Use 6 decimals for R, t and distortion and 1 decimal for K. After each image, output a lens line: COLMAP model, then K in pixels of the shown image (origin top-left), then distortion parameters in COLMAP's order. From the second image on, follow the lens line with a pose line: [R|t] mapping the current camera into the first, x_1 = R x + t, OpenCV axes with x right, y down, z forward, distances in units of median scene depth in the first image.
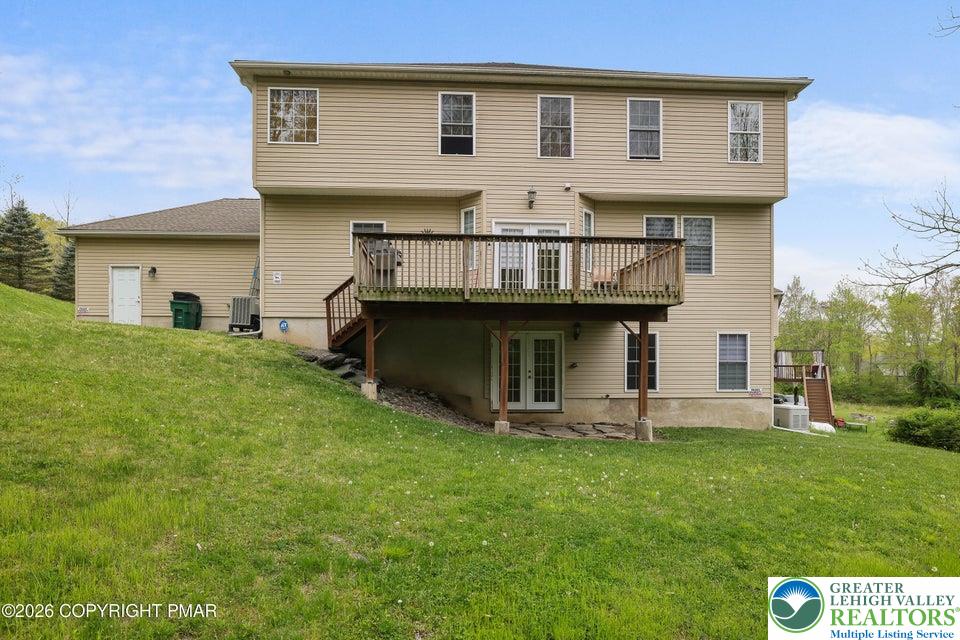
lens RADIAL K [[561.2, 0, 479.8], [0, 561.2, 363.5], [0, 0, 1]] dist [-0.024608, -0.001102]
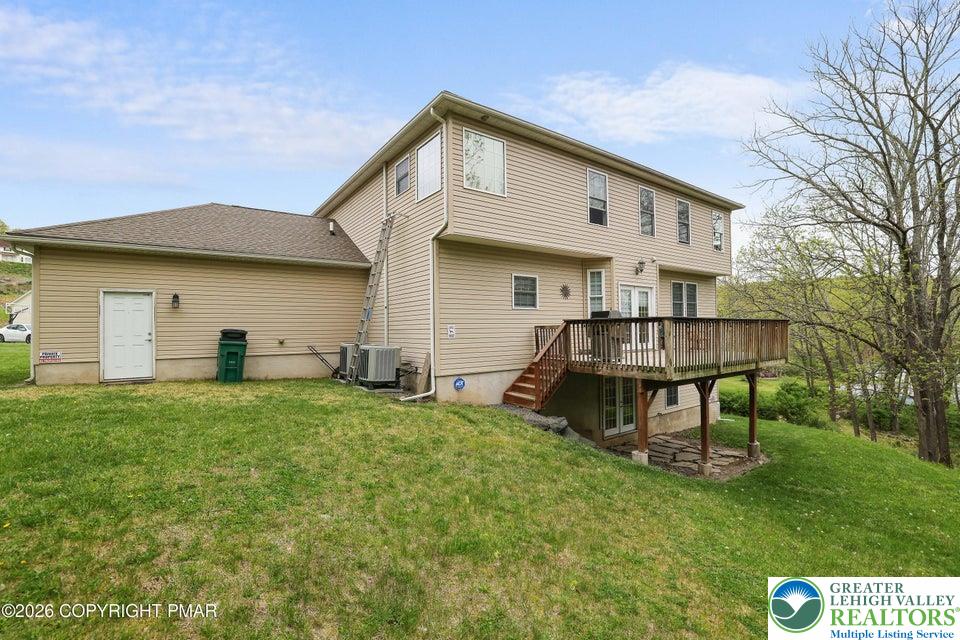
lens RADIAL K [[412.6, 0, 480.0], [0, 412.6, 320.0], [0, 0, 1]] dist [-0.035159, 0.000011]
pose [[0.845214, 0.000105, 0.534427, -0.677279], [0.010444, 0.999806, -0.016714, -0.159503], [-0.534325, 0.019708, 0.845049, 0.404094]]
